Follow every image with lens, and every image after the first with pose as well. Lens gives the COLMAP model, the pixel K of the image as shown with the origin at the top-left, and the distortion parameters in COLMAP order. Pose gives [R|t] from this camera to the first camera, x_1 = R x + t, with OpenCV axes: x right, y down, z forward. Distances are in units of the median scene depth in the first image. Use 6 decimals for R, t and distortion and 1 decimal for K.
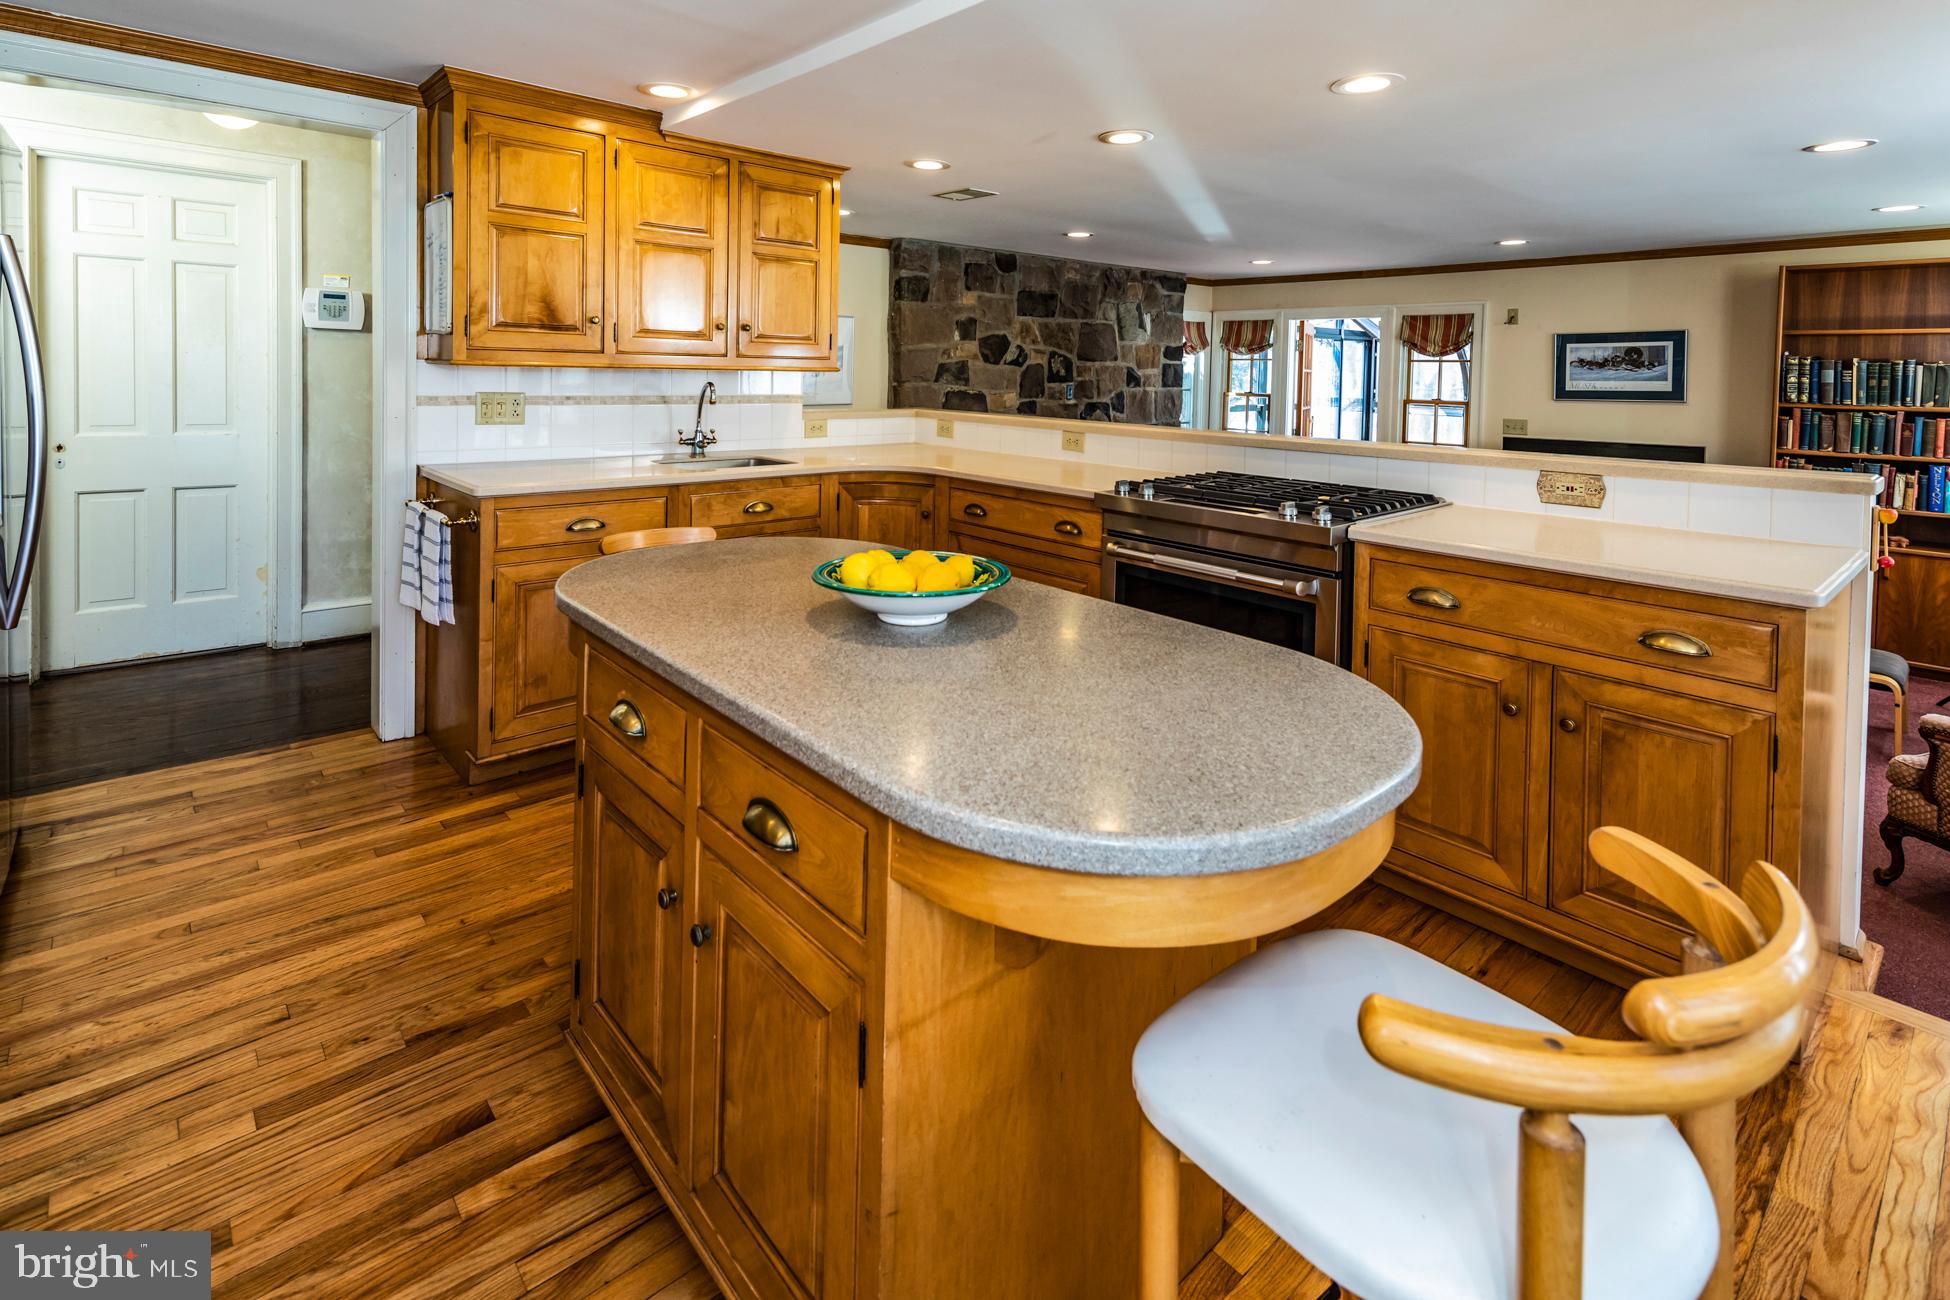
lens RADIAL K [[941.0, 0, 983.9], [0, 941.0, 407.8], [0, 0, 1]] dist [0.030835, -0.007672]
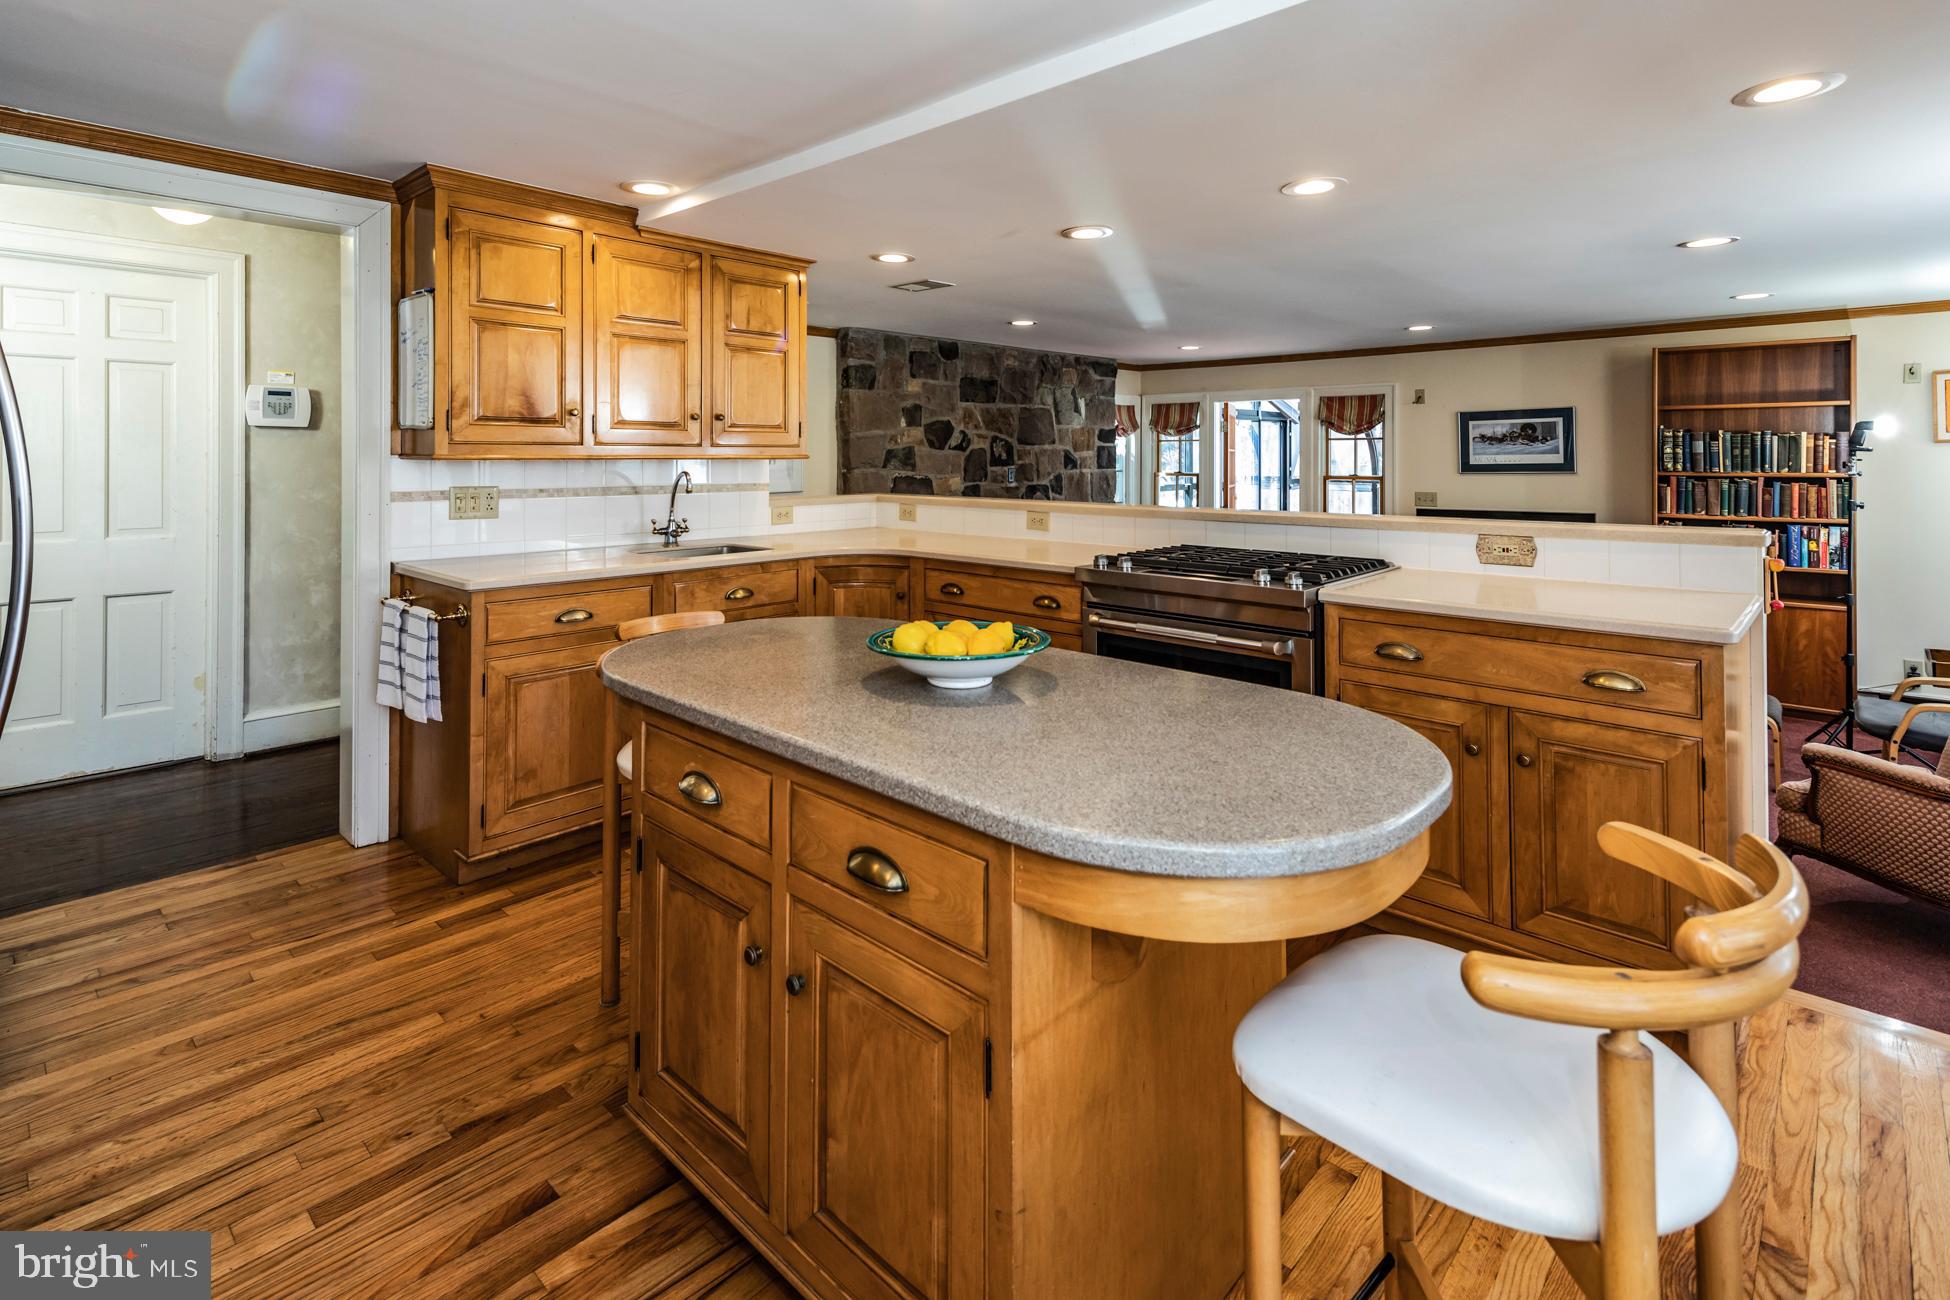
lens RADIAL K [[941.0, 0, 983.2], [0, 941.0, 461.9], [0, 0, 1]] dist [0.030835, -0.007672]
pose [[0.995706, -0.020335, 0.090316, -0.043033], [0.023419, 0.999174, -0.033214, 0.002269], [-0.089566, 0.035187, 0.995359, -0.024582]]
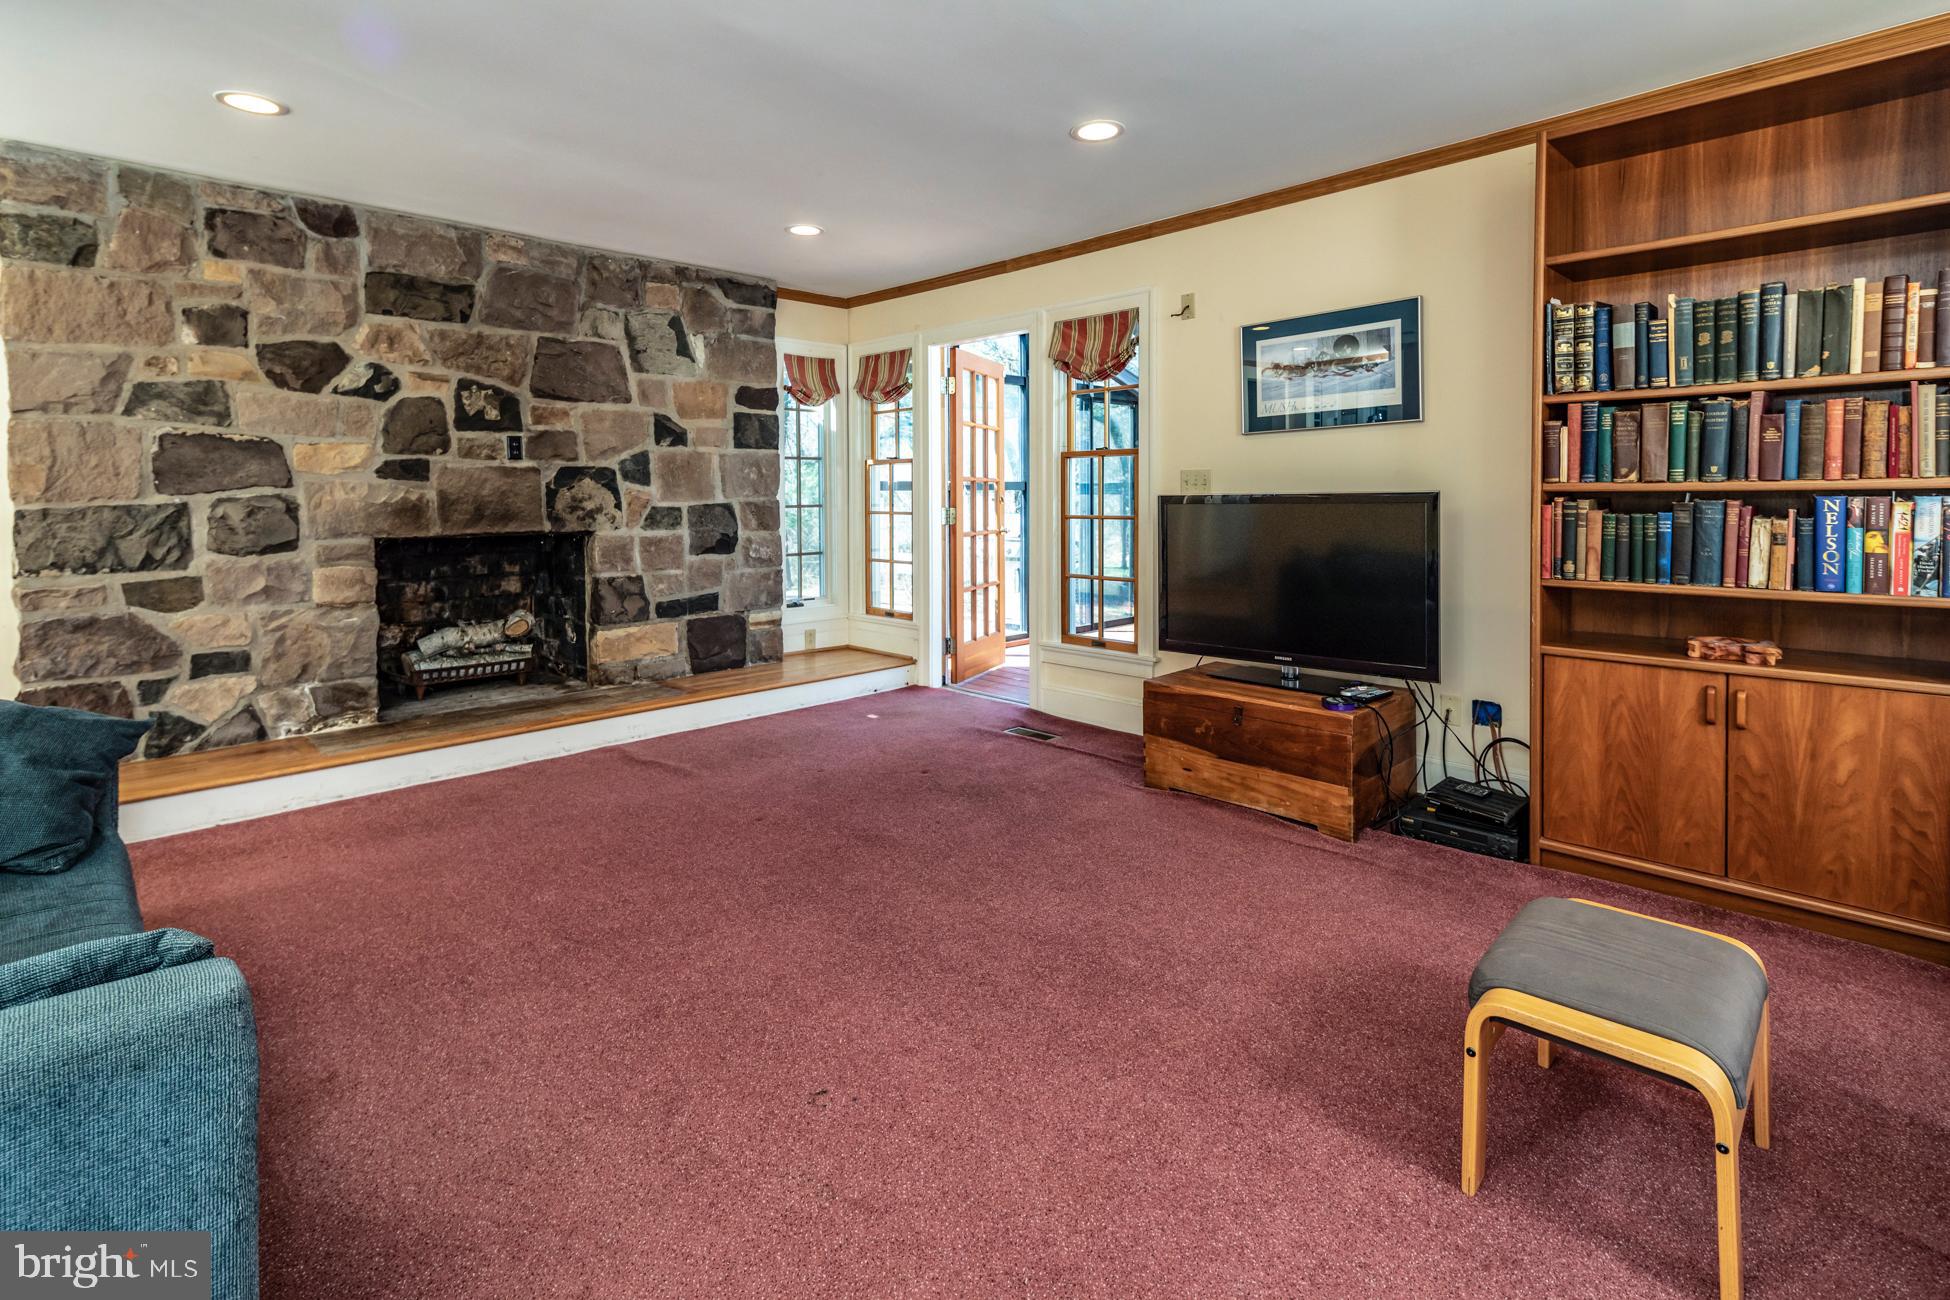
lens RADIAL K [[941.0, 0, 982.7], [0, 941.0, 525.8], [0, 0, 1]] dist [0.030835, -0.007672]
pose [[0.998951, -0.023825, 0.039108, 0.511473], [0.024214, 0.999662, -0.009511, 0.065562], [-0.038868, 0.010448, 0.999190, 0.500854]]
